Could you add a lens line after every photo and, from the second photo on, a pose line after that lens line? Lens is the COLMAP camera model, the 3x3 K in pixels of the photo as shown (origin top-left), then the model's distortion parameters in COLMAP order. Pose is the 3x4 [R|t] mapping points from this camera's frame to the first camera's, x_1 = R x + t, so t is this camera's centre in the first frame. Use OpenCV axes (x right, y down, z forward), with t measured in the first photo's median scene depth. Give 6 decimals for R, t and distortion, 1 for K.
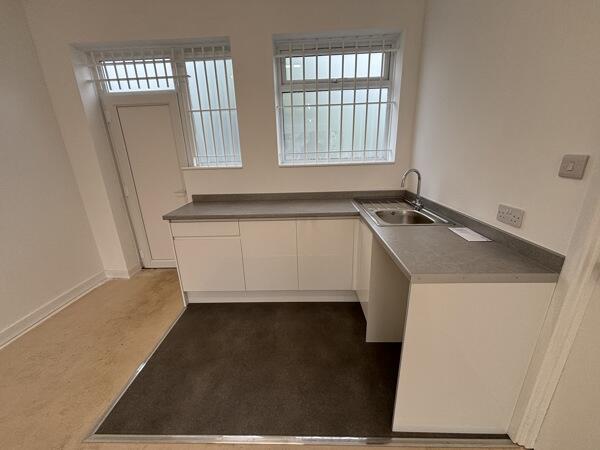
lens RADIAL K [[229.4, 0, 298.0], [0, 229.4, 213.5], [0, 0, 1]] dist [-0.000761, -0.000179]
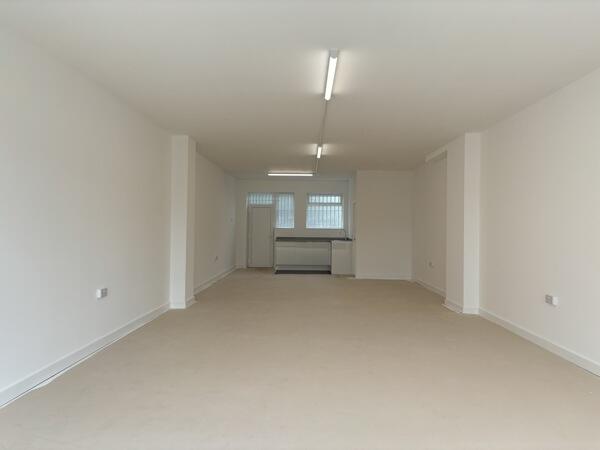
lens RADIAL K [[451.0, 0, 297.6], [0, 451.0, 225.7], [0, 0, 1]] dist [0.066285, -0.018726]
pose [[0.999149, 0.039059, 0.013260, -0.283704], [-0.033561, 0.956687, -0.289179, 1.534666], [-0.023981, 0.288488, 0.957183, -4.876306]]
